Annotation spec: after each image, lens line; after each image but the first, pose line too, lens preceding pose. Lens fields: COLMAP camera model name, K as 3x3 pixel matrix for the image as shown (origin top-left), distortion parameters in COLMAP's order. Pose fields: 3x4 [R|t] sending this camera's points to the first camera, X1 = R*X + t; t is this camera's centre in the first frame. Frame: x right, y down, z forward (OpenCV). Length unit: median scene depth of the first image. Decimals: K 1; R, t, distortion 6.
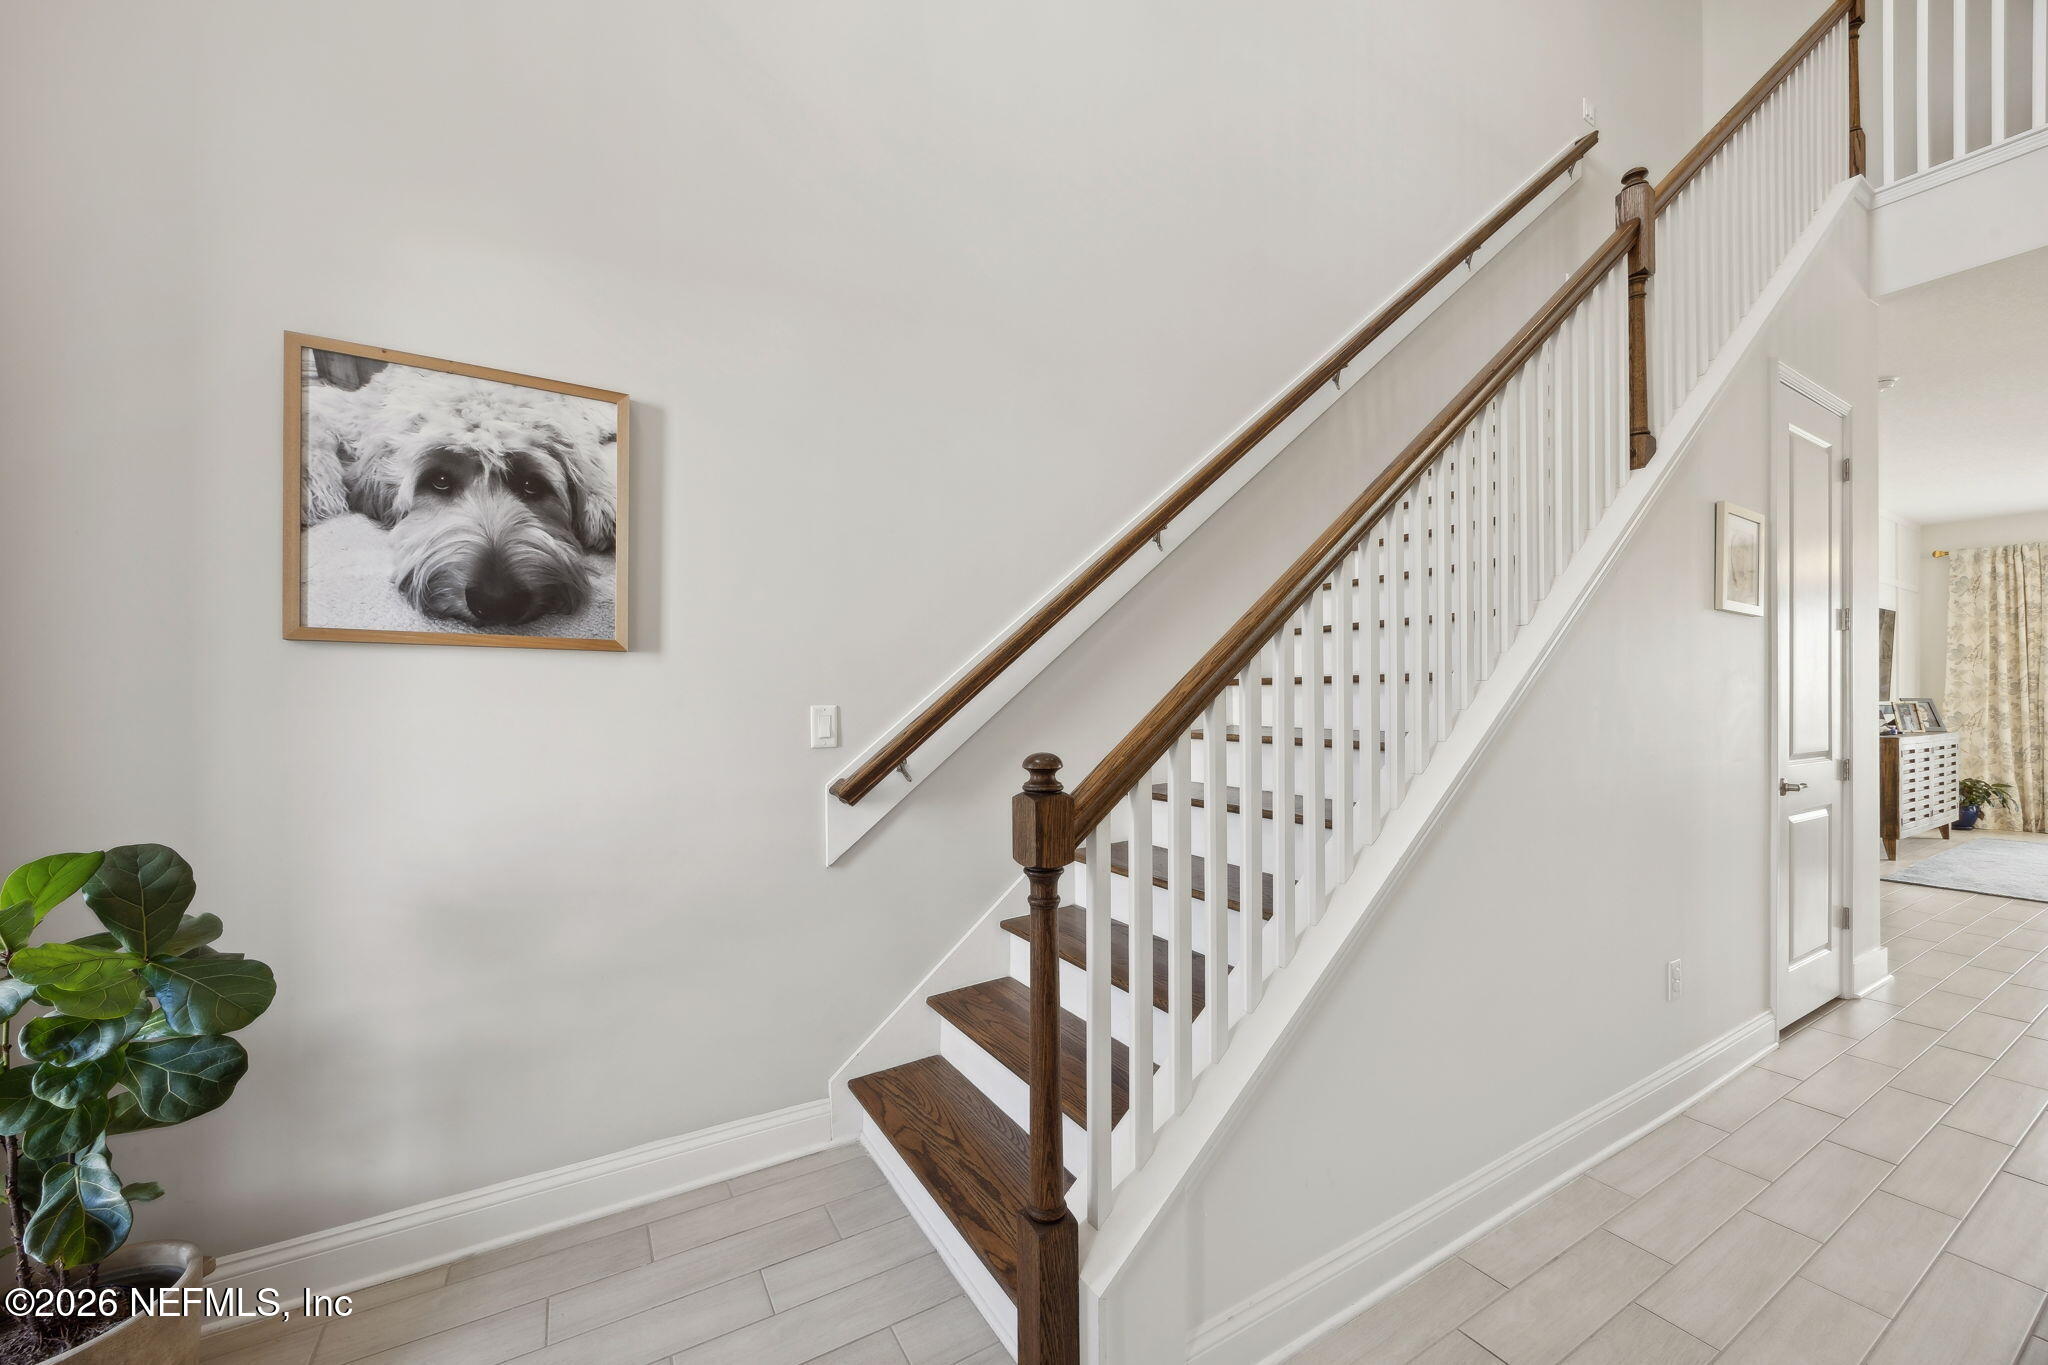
lens RADIAL K [[780.0, 0, 1003.0], [0, 780.0, 689.9], [0, 0, 1]] dist [0.000786, 0.000465]
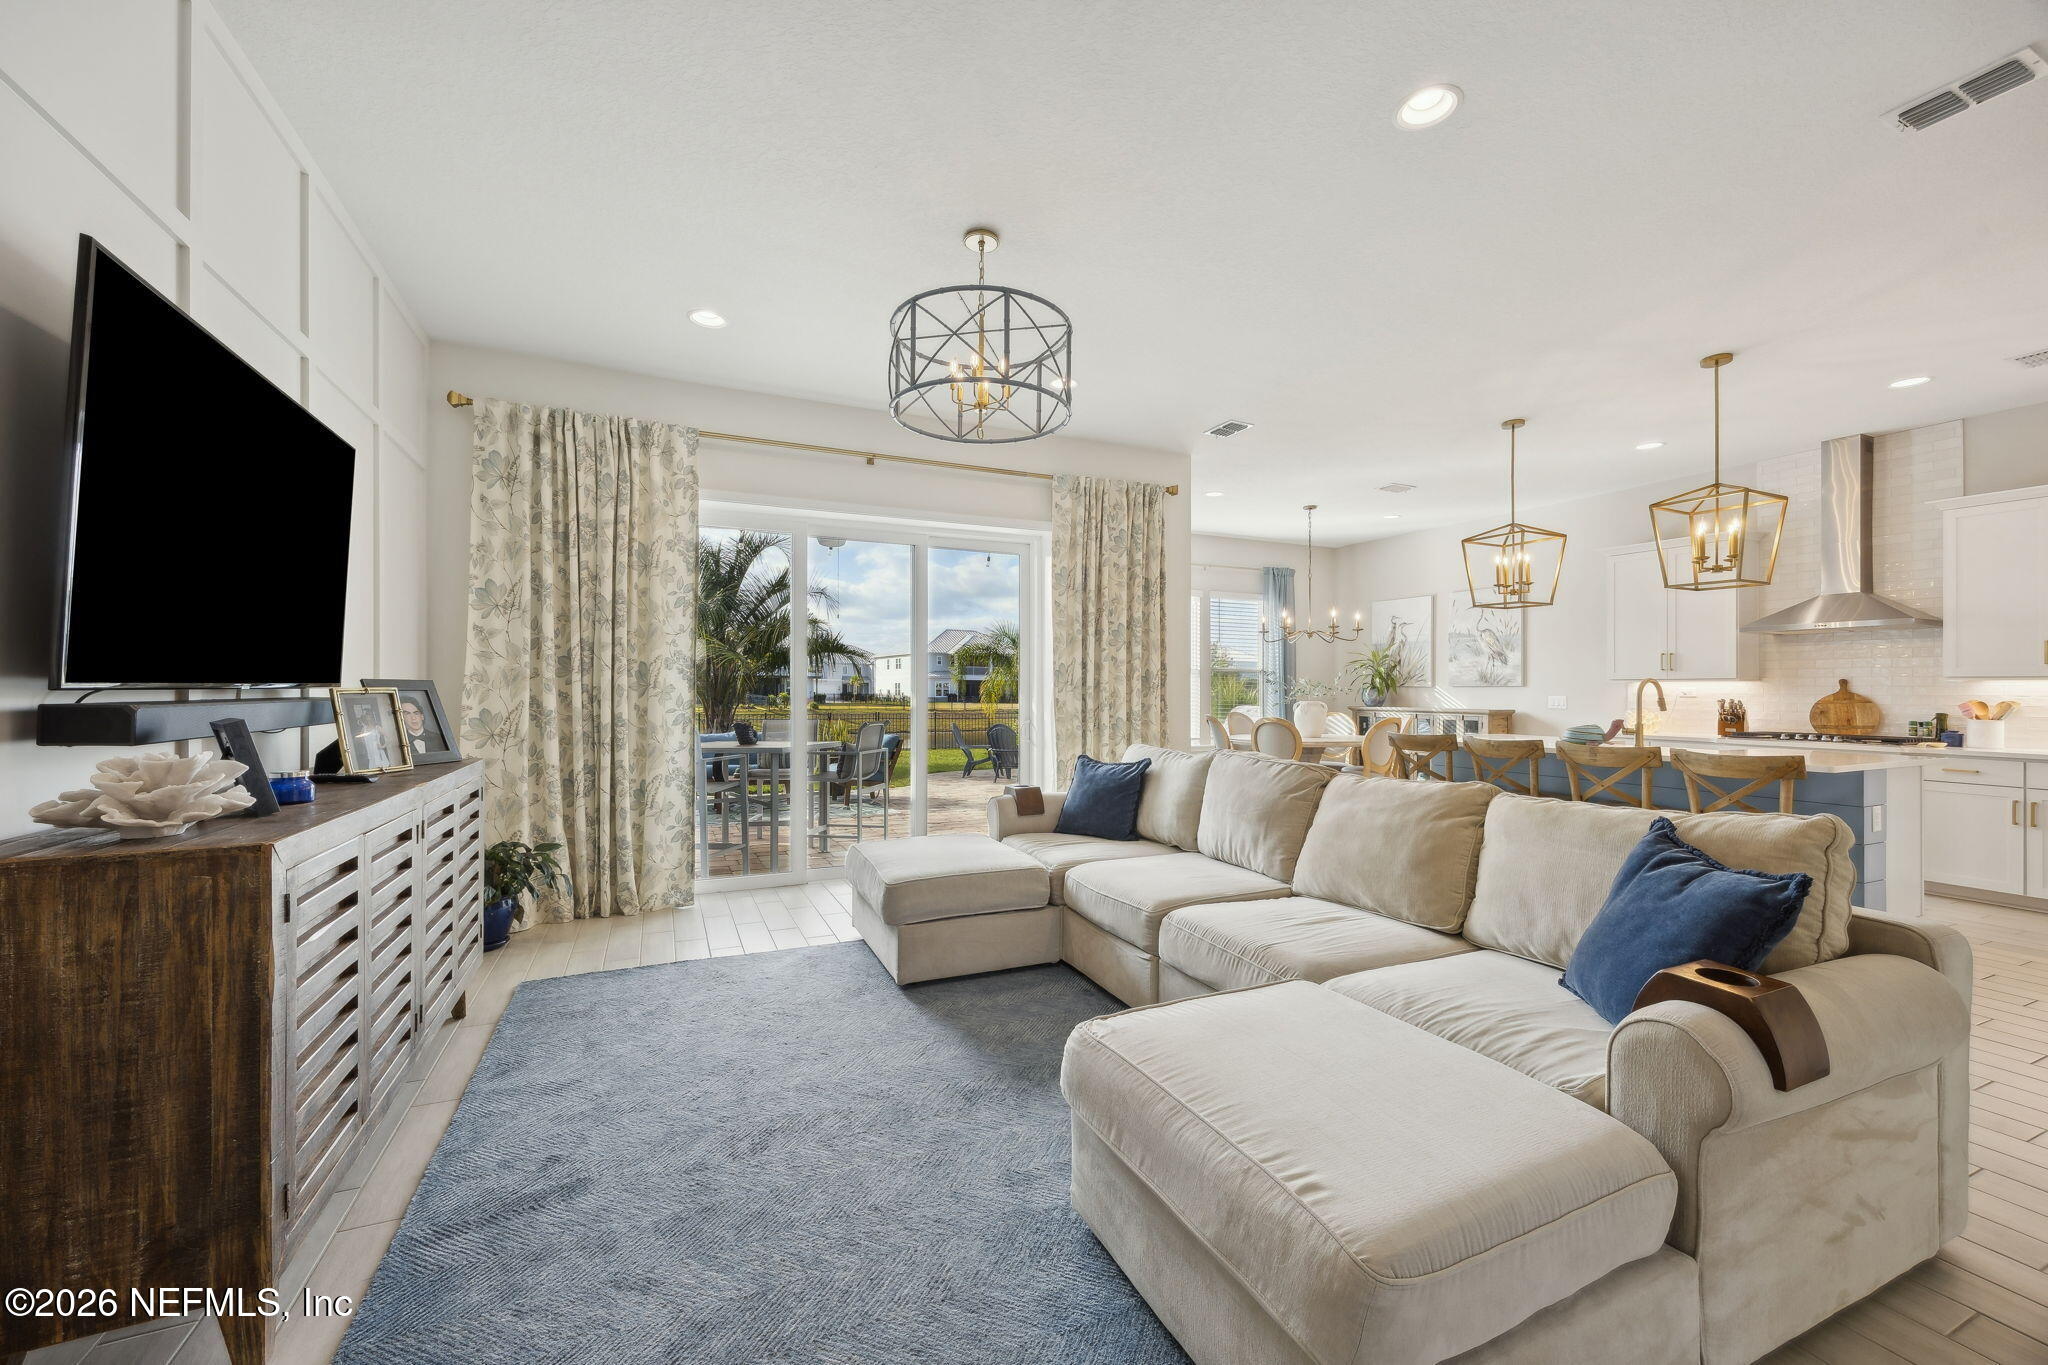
lens RADIAL K [[780.0, 0, 1057.6], [0, 780.0, 695.6], [0, 0, 1]] dist [0.000786, 0.000465]
pose [[0.055702, -0.004658, 0.998437, 0.752138], [-0.008931, 0.999947, 0.005164, 0.013234], [-0.998407, -0.009205, 0.055658, 0.612647]]
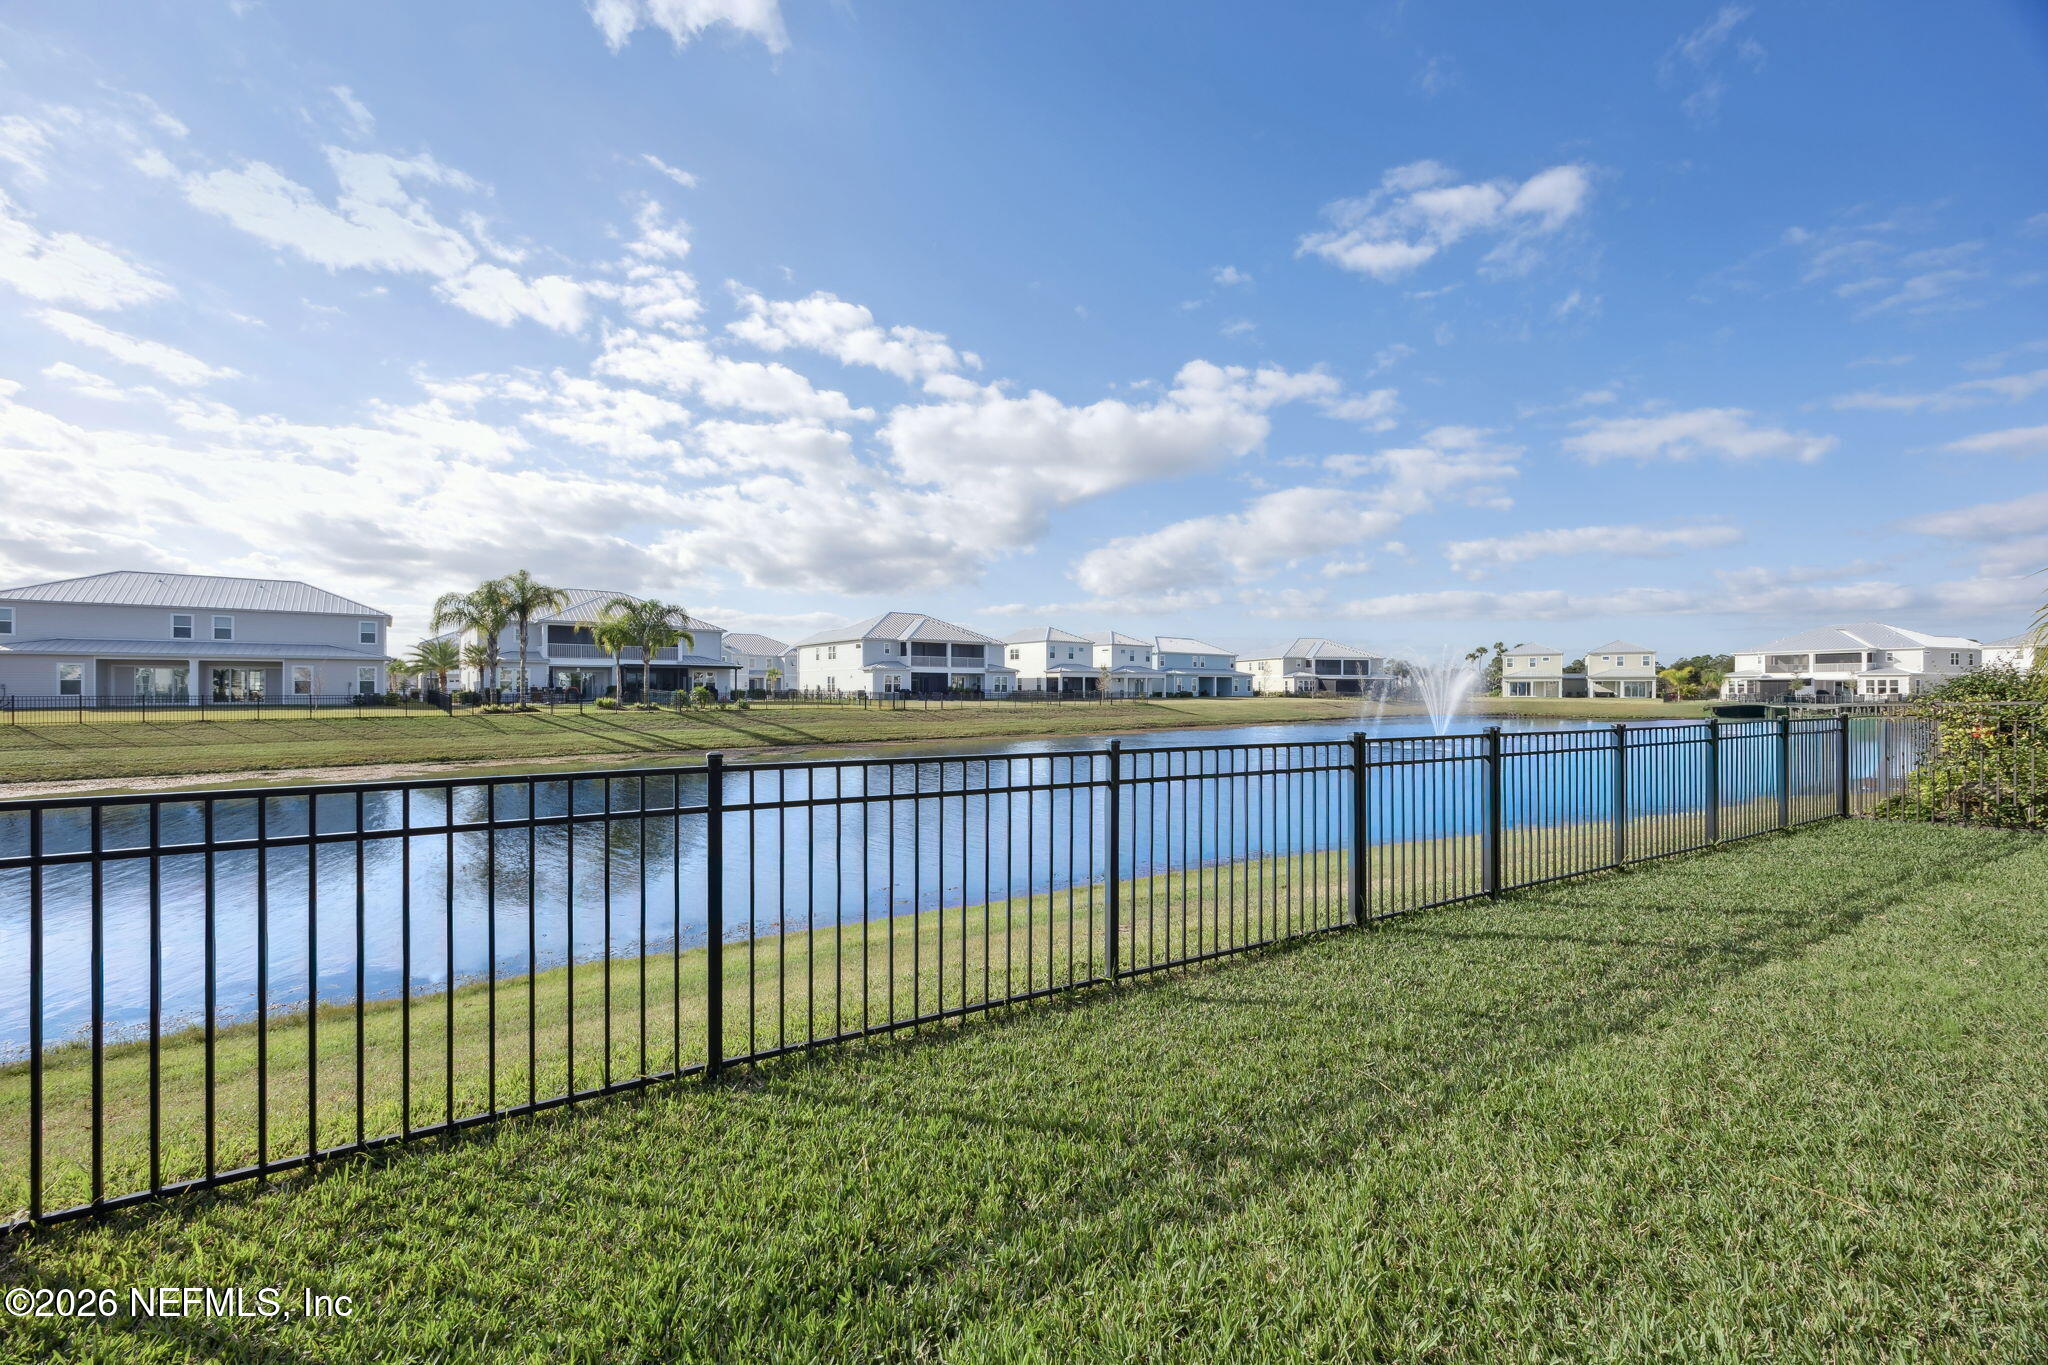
lens RADIAL K [[780.0, 0, 1035.1], [0, 780.0, 687.0], [0, 0, 1]] dist [0.000786, 0.000465]
pose [[-0.056144, 0.003772, 0.998416, 3.355659], [-0.007875, 0.999960, -0.004221, 0.063975], [-0.998392, -0.008100, -0.056112, 2.048364]]
